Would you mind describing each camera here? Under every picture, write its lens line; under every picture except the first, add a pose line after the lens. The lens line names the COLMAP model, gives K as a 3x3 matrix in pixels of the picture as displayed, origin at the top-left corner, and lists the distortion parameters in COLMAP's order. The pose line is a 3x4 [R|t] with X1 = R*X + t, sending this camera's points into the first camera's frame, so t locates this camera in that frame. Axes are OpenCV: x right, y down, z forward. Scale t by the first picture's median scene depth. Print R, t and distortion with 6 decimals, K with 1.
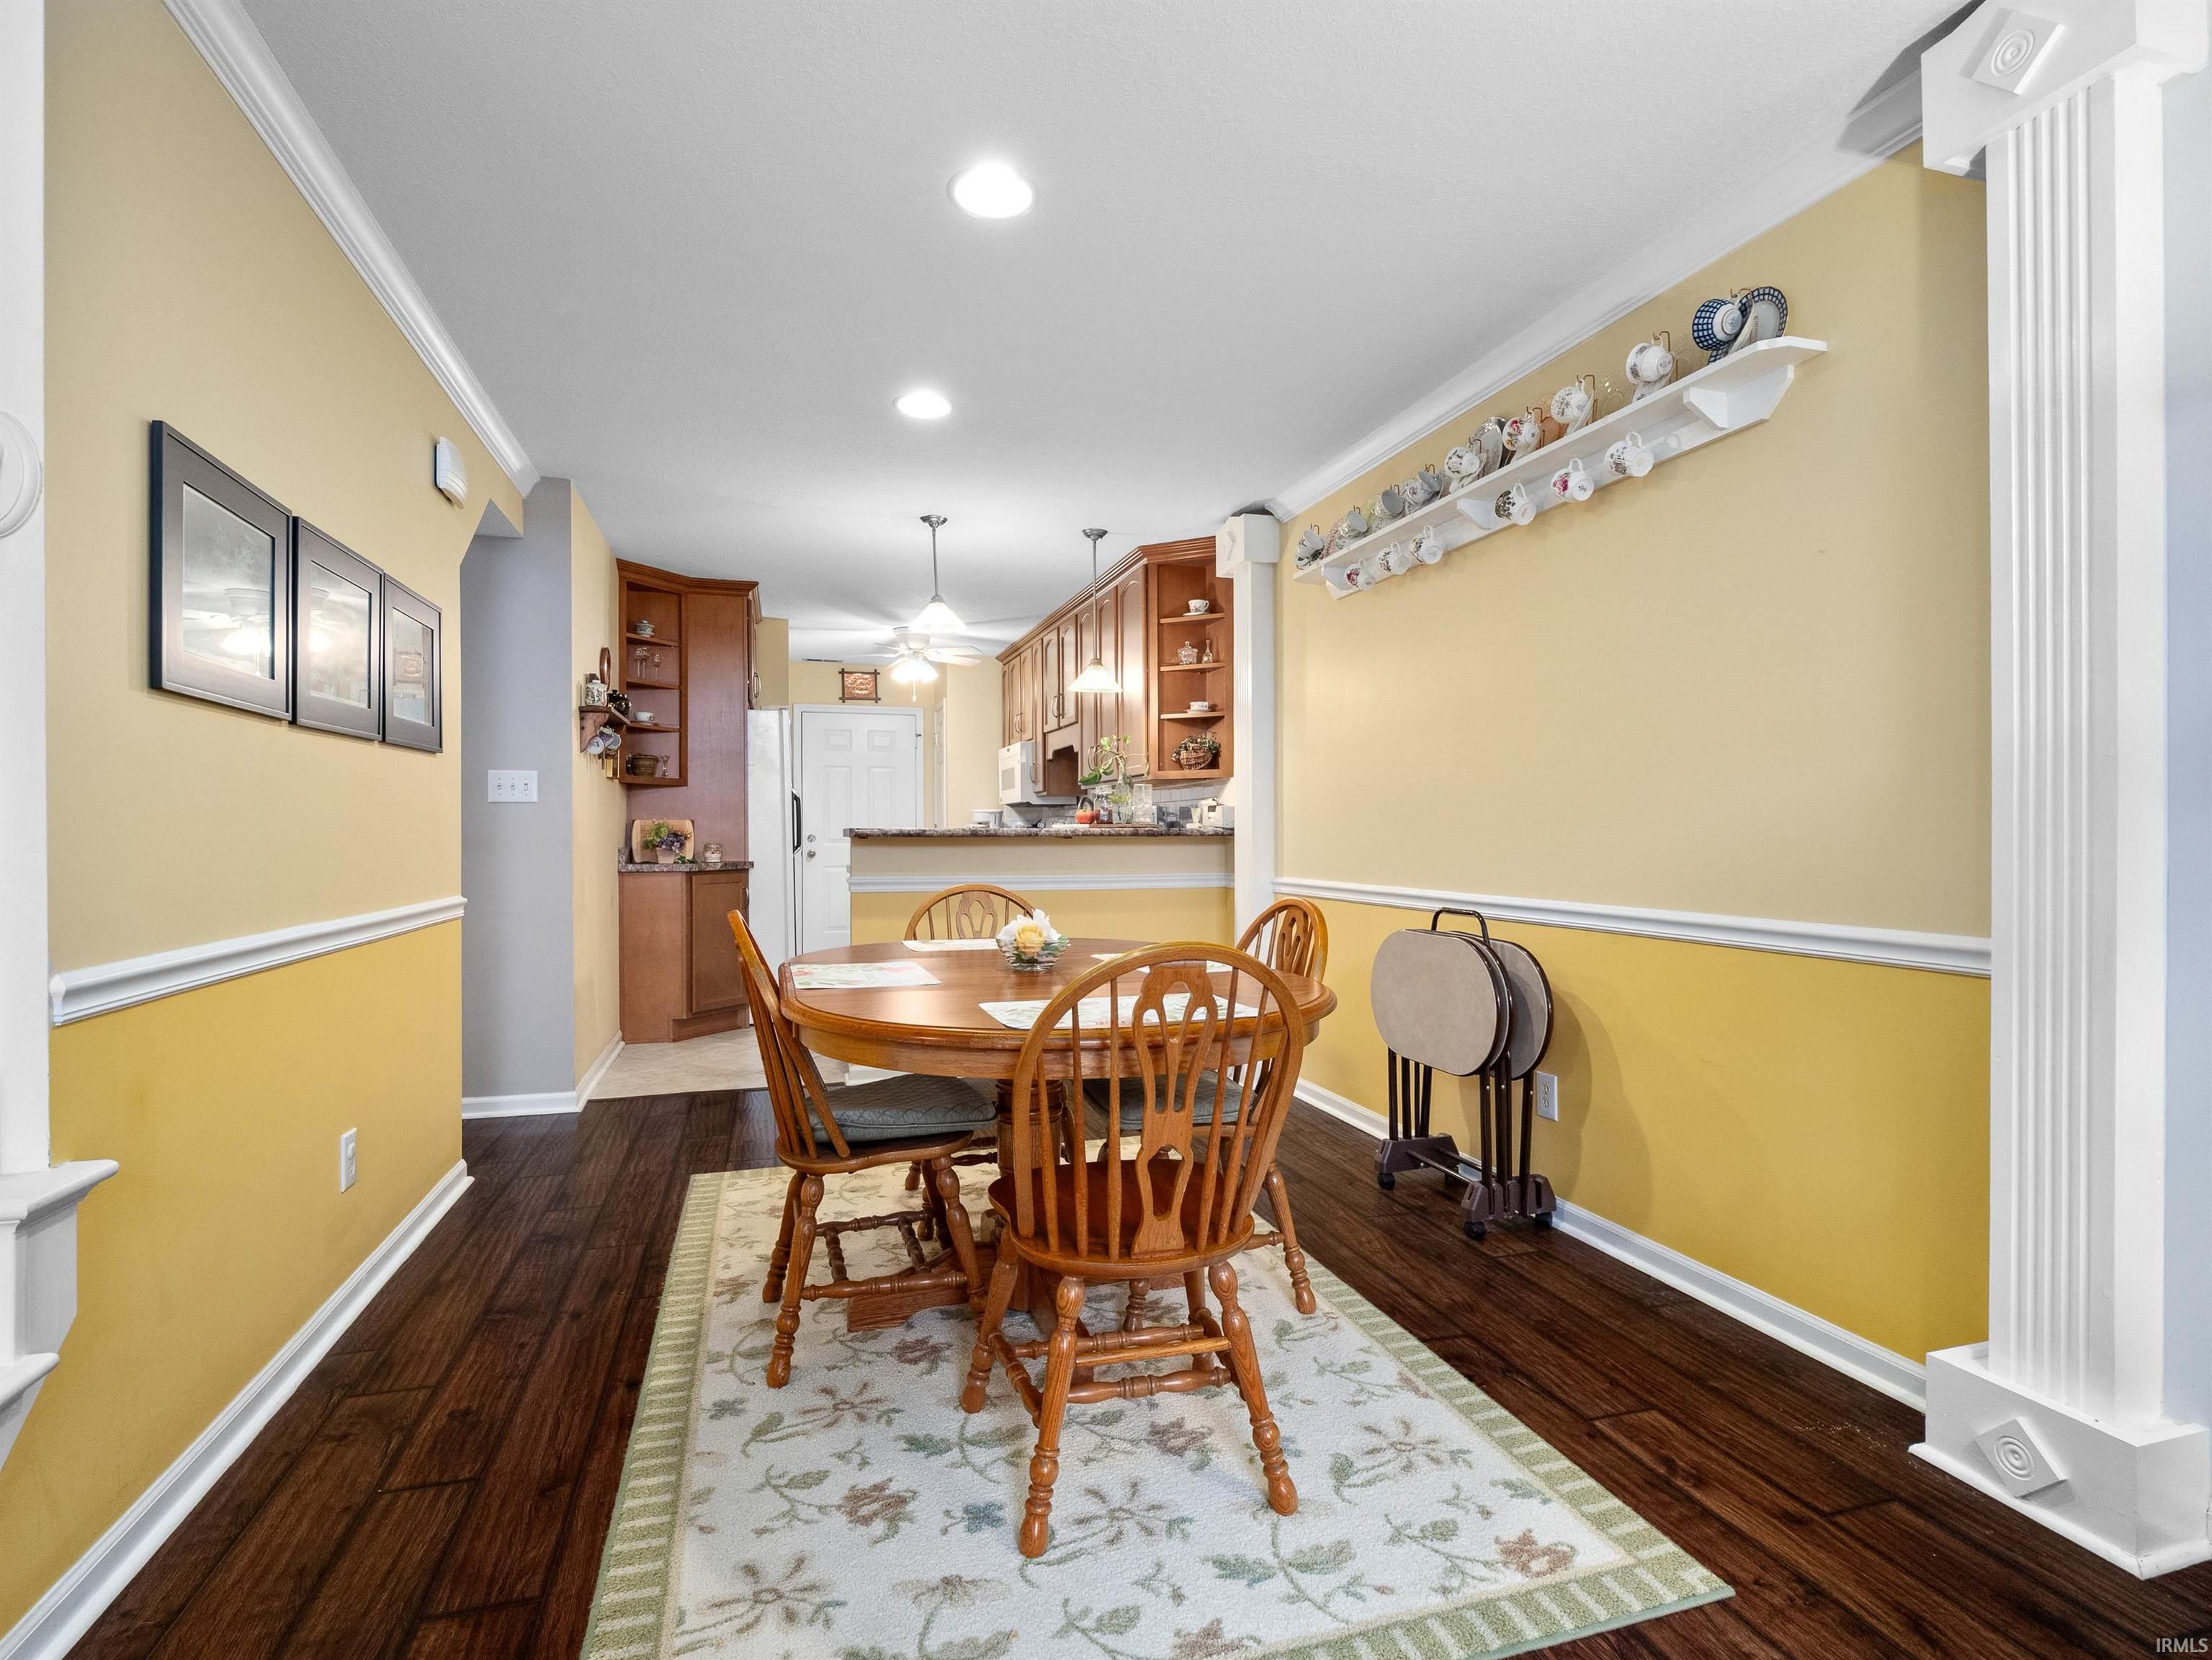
lens RADIAL K [[1102.1, 0, 1101.6], [0, 1102.1, 837.2], [0, 0, 1]] dist [0.000903, -0.005917]
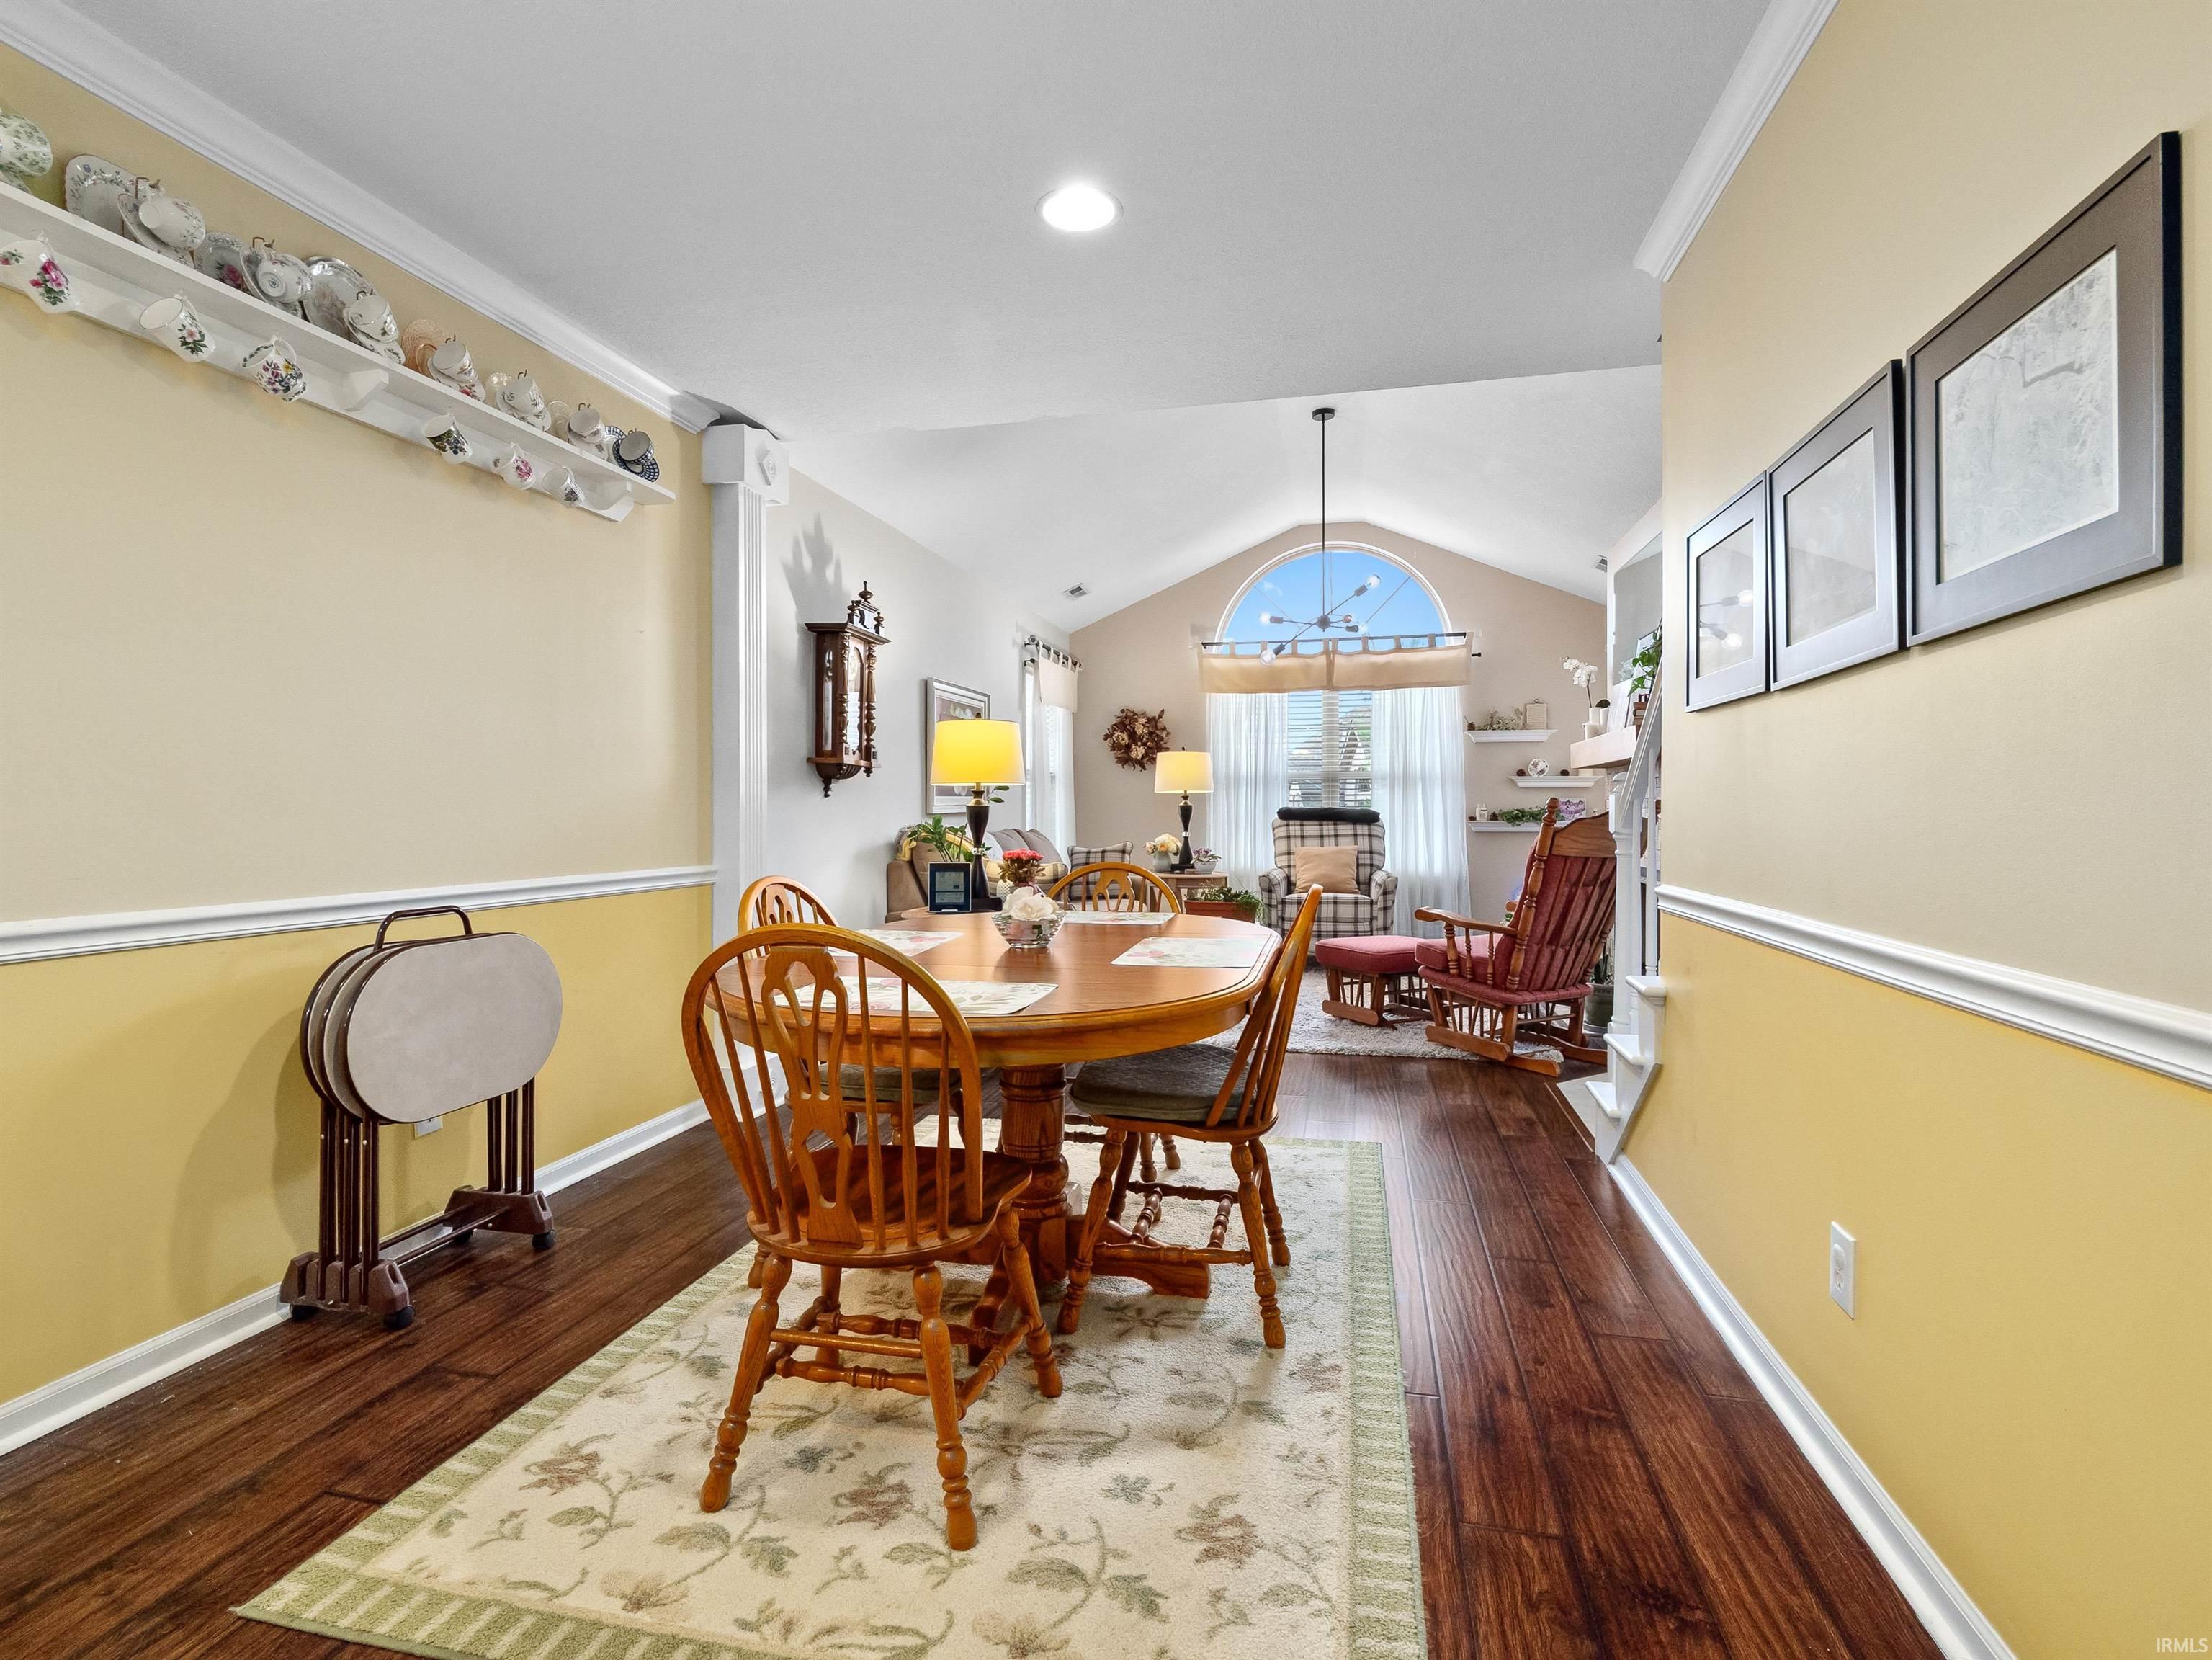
lens RADIAL K [[1102.1, 0, 1100.3], [0, 1102.1, 812.5], [0, 0, 1]] dist [0.000903, -0.005917]
pose [[-0.870228, 0.002563, 0.492643, -0.509409], [0.004971, 0.999981, 0.003579, -0.004221], [-0.492625, 0.005564, -0.870224, 1.524806]]
